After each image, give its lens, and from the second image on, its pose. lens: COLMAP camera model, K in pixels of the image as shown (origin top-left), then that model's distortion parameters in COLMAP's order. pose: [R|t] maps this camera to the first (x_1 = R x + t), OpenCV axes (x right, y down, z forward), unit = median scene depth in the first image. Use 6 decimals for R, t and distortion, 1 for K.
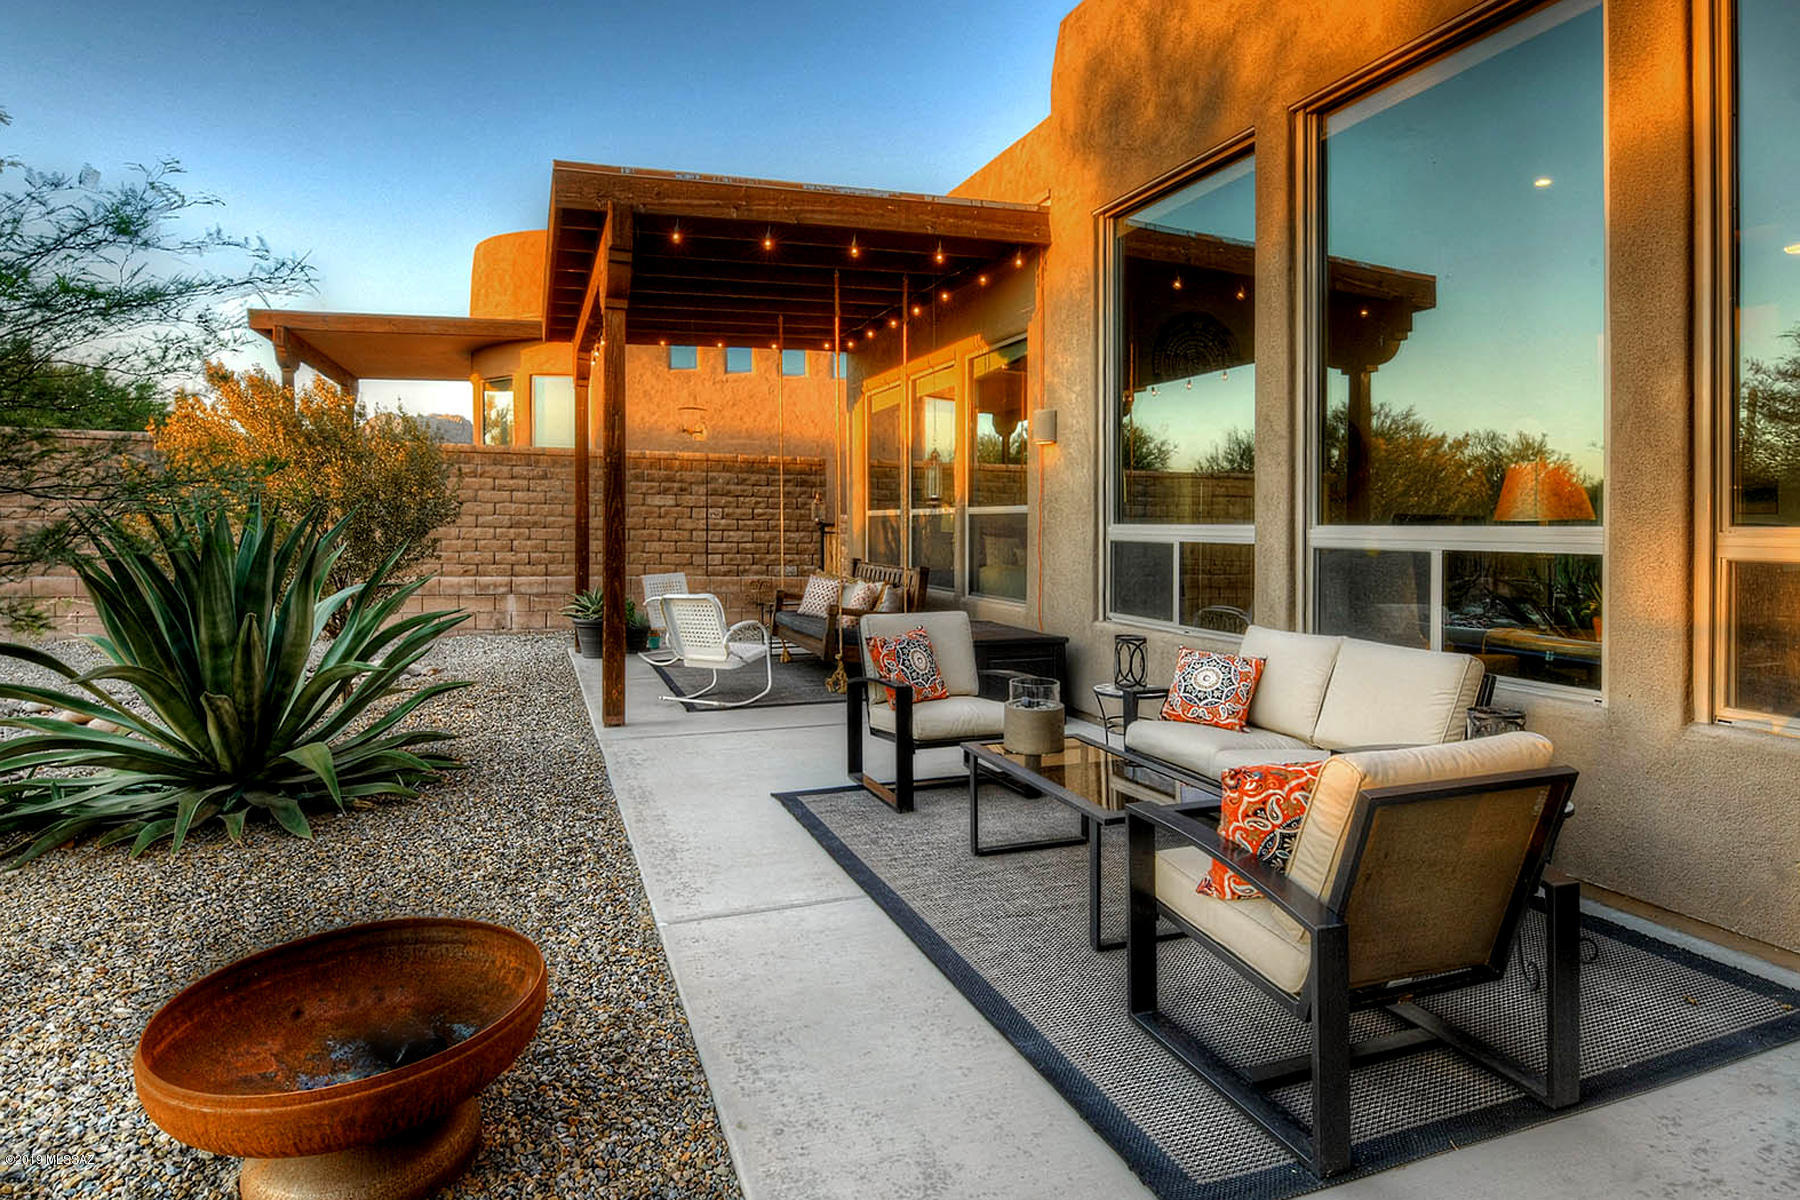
lens RADIAL K [[816.1, 0, 820.8], [0, 816.1, 507.6], [0, 0, 1]] dist [-0.000014, 0.000254]
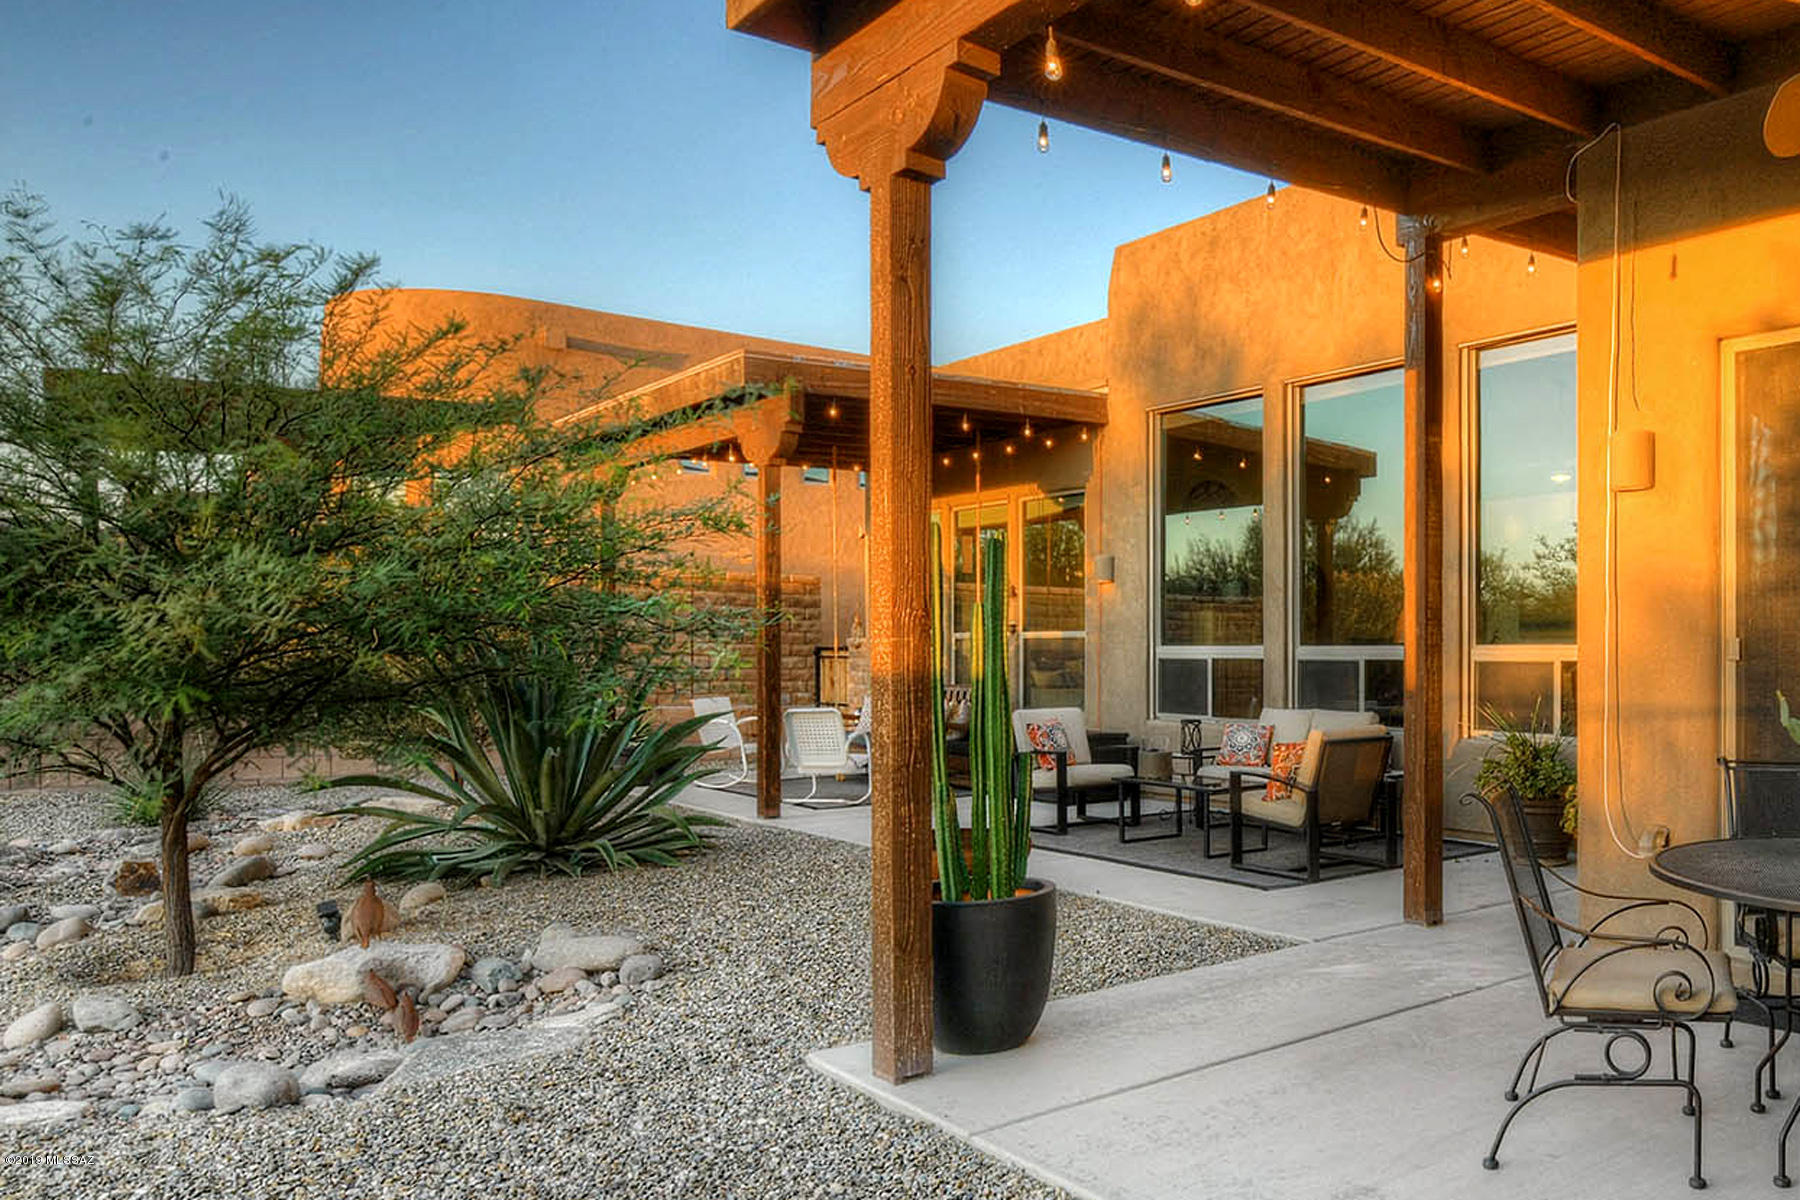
lens RADIAL K [[1341.0, 0, 900.4], [0, 1341.0, 610.0], [0, 0, 1]] dist [-0.004928, -0.001101]
pose [[0.963067, 0.003443, 0.269239, -0.626849], [-0.000739, 0.999948, -0.010145, -0.015307], [-0.269260, 0.009572, 0.963020, -0.968824]]
